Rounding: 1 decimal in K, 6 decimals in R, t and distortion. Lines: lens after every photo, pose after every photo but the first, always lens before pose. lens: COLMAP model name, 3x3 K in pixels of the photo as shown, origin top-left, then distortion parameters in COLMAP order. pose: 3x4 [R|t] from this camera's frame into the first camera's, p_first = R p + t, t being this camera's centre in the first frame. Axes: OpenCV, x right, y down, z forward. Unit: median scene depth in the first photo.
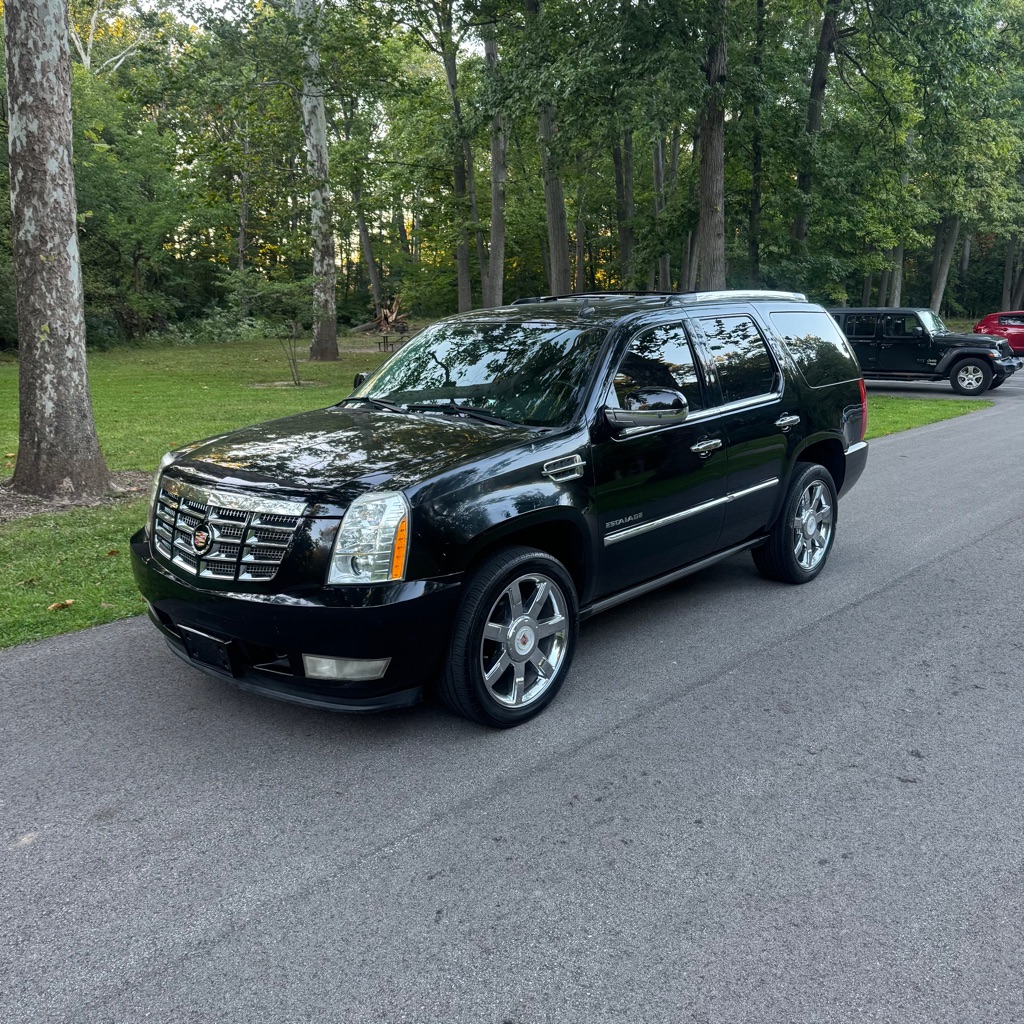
lens RADIAL K [[944.3, 0, 505.7], [0, 944.3, 503.7], [0, 0, 1]] dist [0.064910, -0.092524]
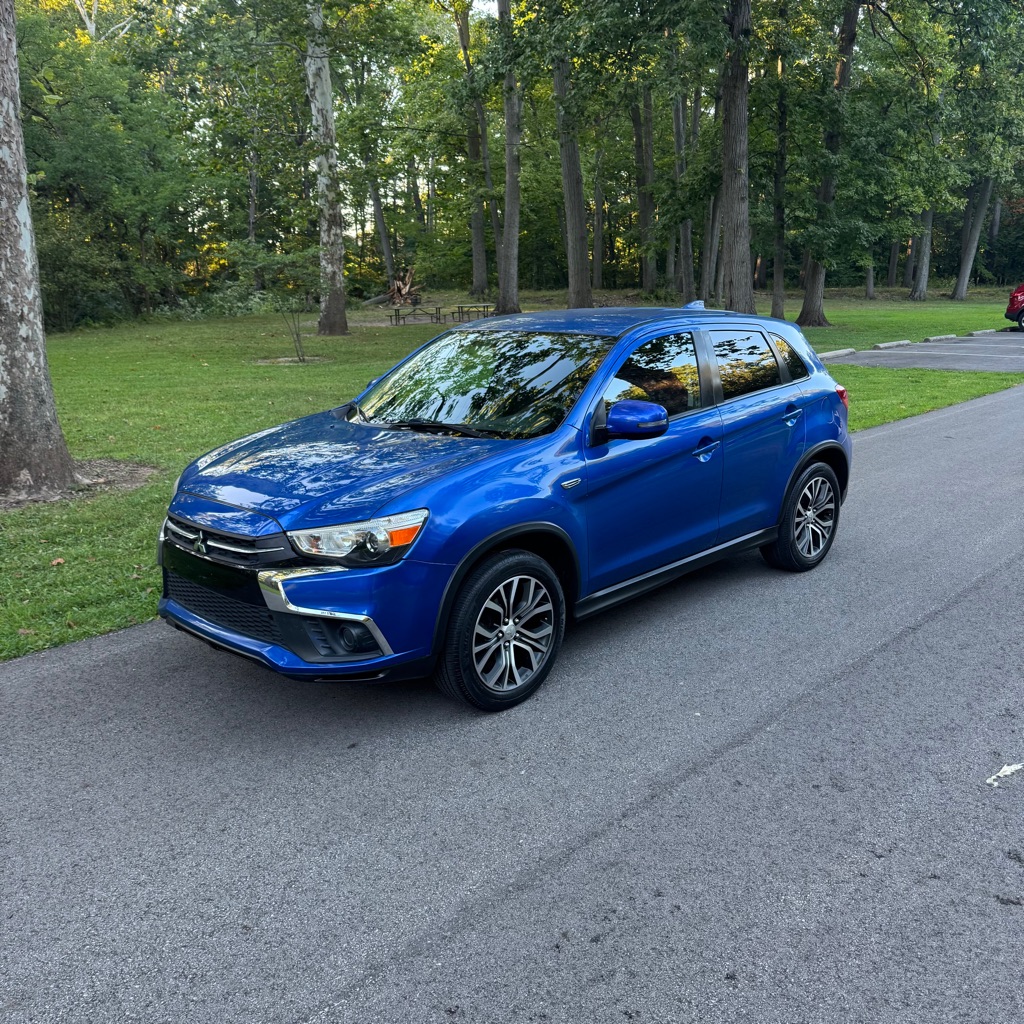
lens RADIAL K [[948.2, 0, 512.0], [0, 948.2, 512.0], [0, 0, 1]] dist [0.044243, -0.063119]
pose [[0.999876, -0.005905, -0.014592, 0.006834], [0.006435, 0.999309, 0.036597, -0.007110], [0.014366, -0.036686, 0.999224, 0.040242]]
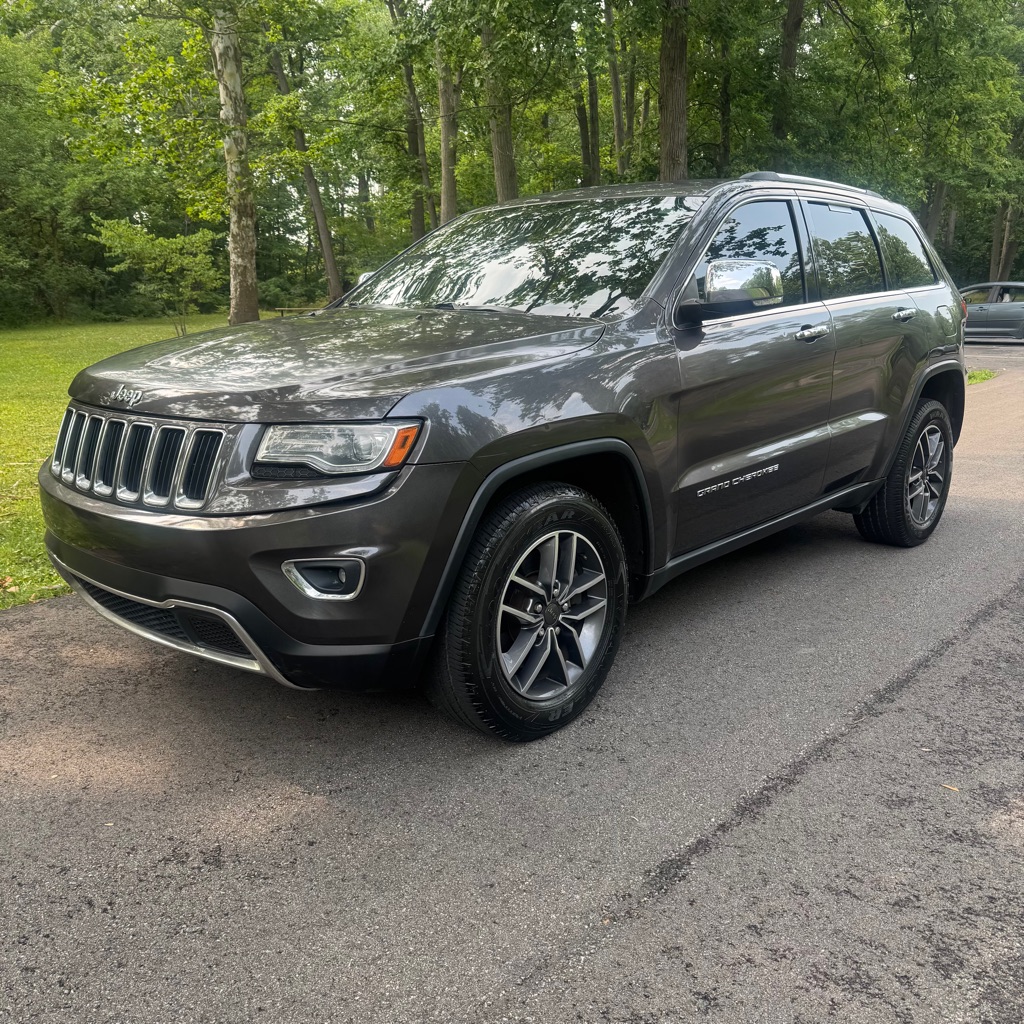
lens RADIAL K [[948.2, 0, 512.0], [0, 948.2, 512.0], [0, 0, 1]] dist [0.044243, -0.063119]
pose [[0.999720, -0.008448, 0.022103, 0.058317], [0.007916, 0.999680, 0.024029, -0.006087], [-0.022299, -0.023847, 0.999467, 0.143356]]
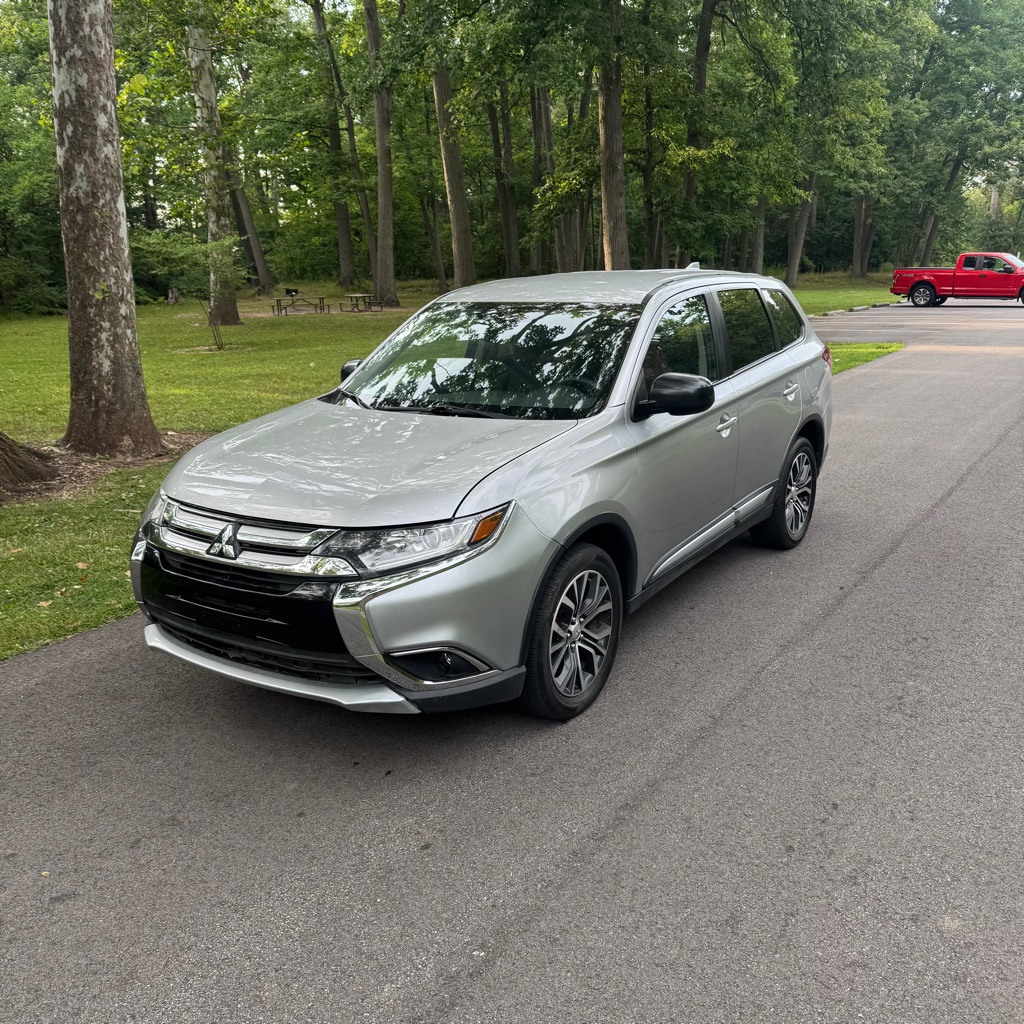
lens RADIAL K [[948.2, 0, 512.0], [0, 948.2, 512.0], [0, 0, 1]] dist [0.044243, -0.063119]
pose [[0.987536, -0.055441, 0.147306, -0.086793], [0.048780, 0.997633, 0.048456, 0.010380], [-0.149644, -0.040667, 0.987903, -0.026384]]
